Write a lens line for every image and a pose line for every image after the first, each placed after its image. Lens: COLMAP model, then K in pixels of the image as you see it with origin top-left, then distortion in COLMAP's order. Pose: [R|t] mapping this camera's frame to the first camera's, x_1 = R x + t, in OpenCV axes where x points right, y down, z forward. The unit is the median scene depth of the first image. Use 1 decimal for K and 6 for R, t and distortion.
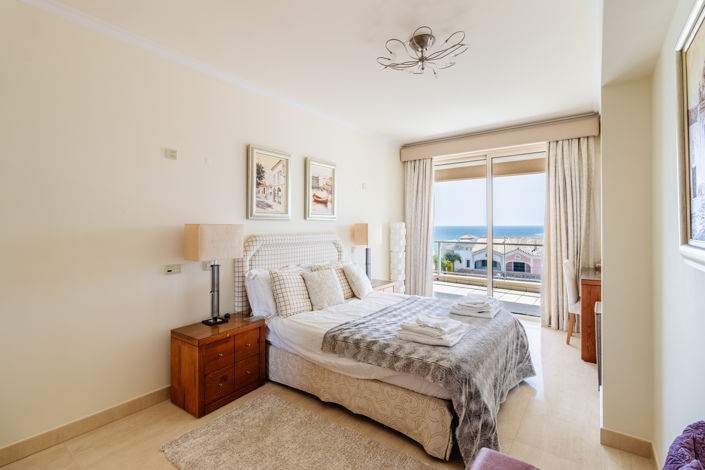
lens RADIAL K [[318.0, 0, 350.1], [0, 318.0, 222.2], [0, 0, 1]] dist [0.000395, 0.000040]
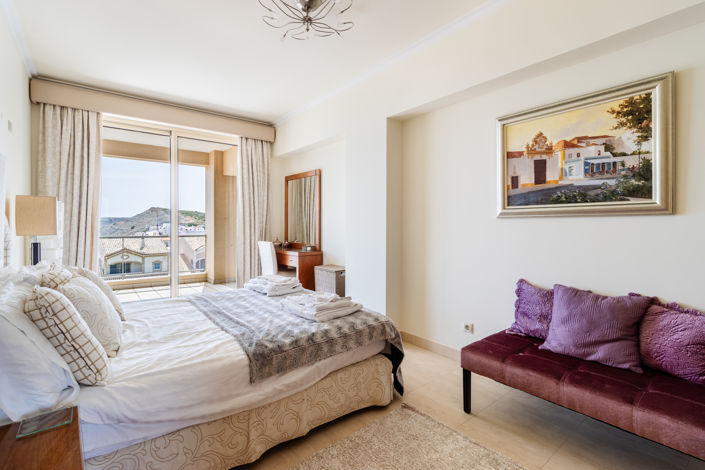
lens RADIAL K [[318.0, 0, 350.1], [0, 318.0, 222.2], [0, 0, 1]] dist [0.000395, 0.000040]
pose [[0.258700, 0.005792, 0.965940, -0.459128], [-0.013271, 0.999909, -0.002442, 0.056689], [-0.965867, -0.012187, 0.258753, 0.458204]]
